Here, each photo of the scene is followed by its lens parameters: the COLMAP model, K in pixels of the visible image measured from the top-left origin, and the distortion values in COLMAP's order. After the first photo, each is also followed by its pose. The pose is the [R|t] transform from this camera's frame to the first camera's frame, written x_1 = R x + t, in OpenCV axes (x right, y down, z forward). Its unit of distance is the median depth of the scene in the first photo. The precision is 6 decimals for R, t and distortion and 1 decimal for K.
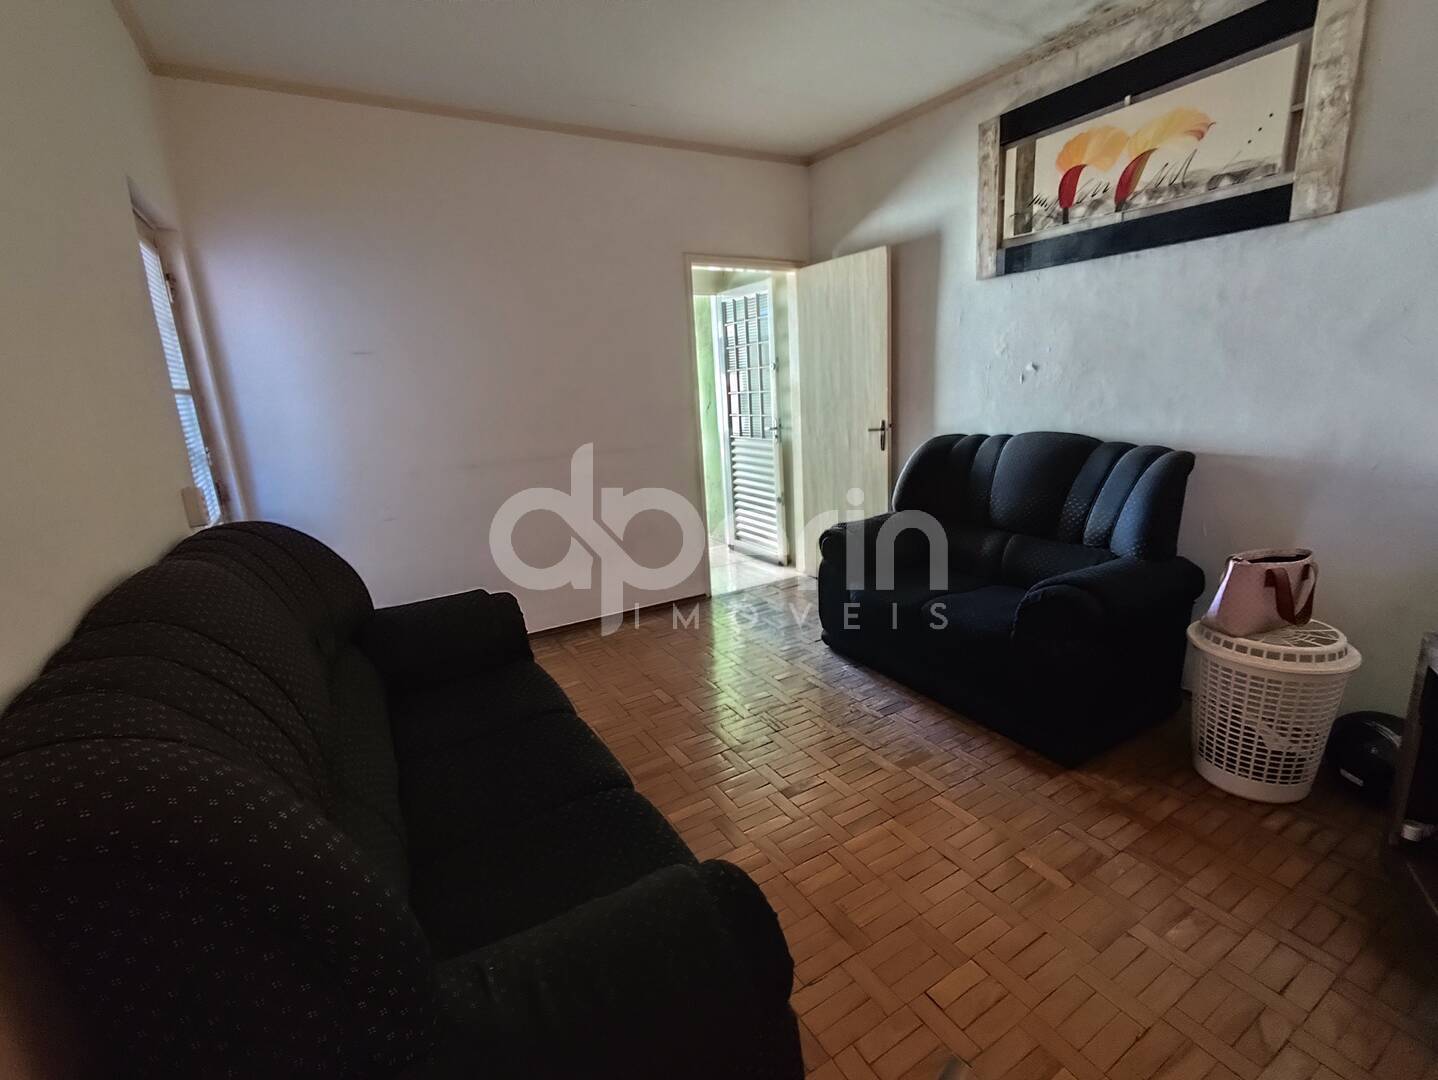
lens RADIAL K [[652.6, 0, 722.3], [0, 652.6, 539.2], [0, 0, 1]] dist [0.003808, -0.003883]
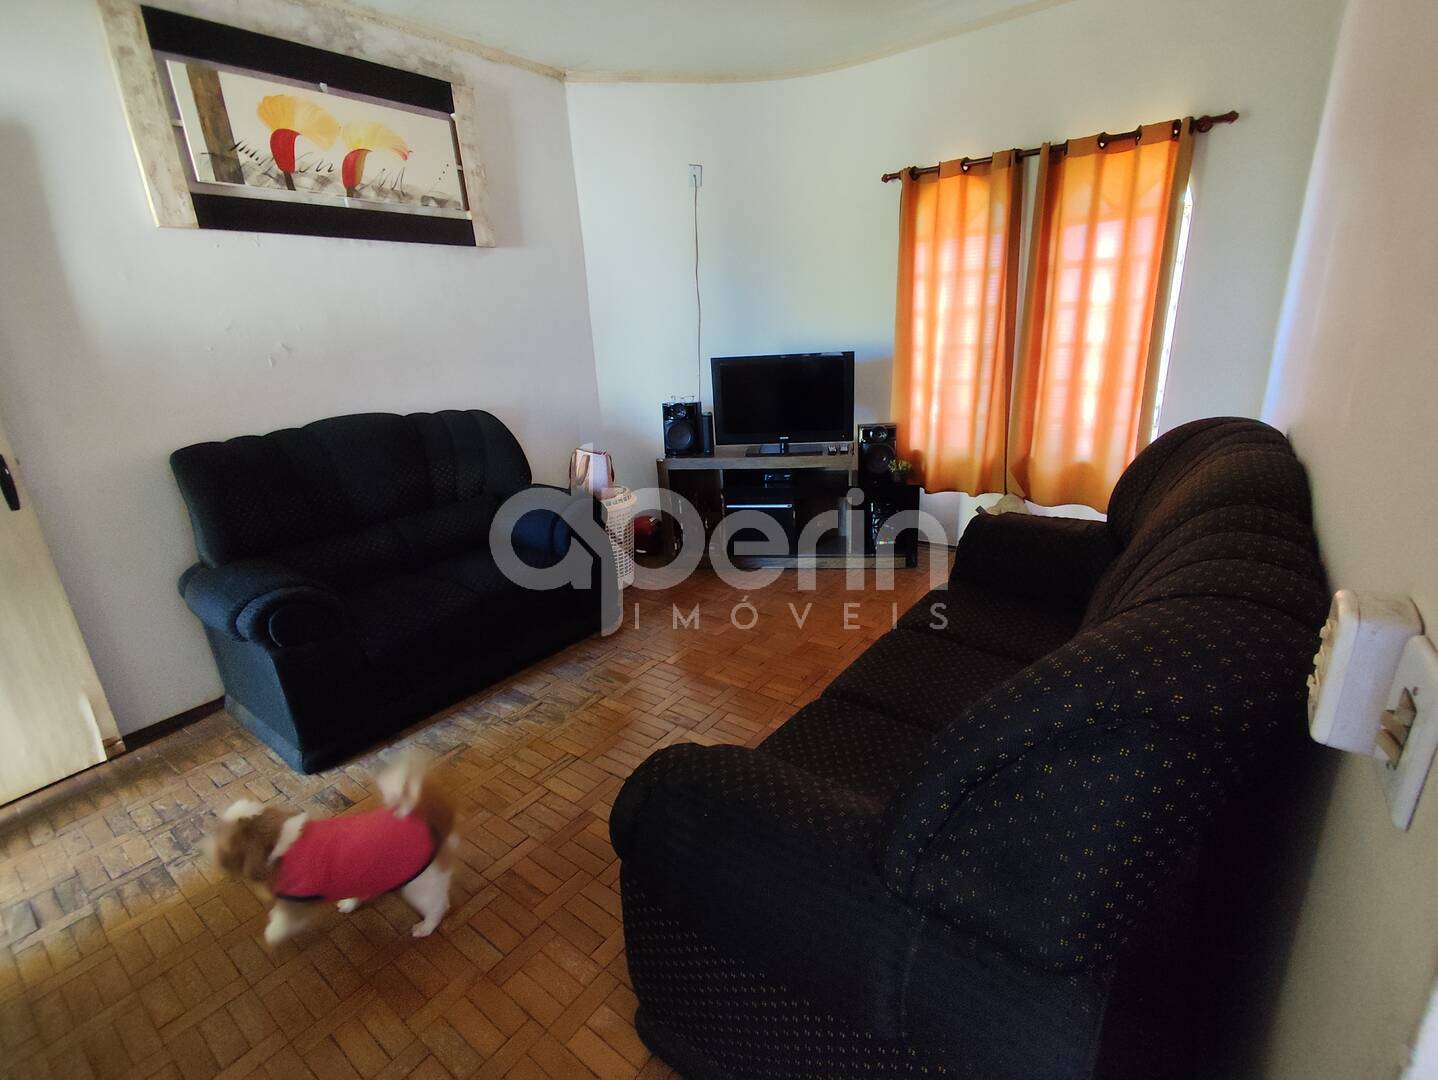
lens RADIAL K [[652.6, 0, 720.6], [0, 652.6, 542.0], [0, 0, 1]] dist [0.003808, -0.003883]
pose [[-0.362304, -0.211448, 0.907759, -0.668820], [0.297460, 0.896766, 0.327610, -0.166800], [-0.883319, 0.388716, -0.262004, 0.944189]]
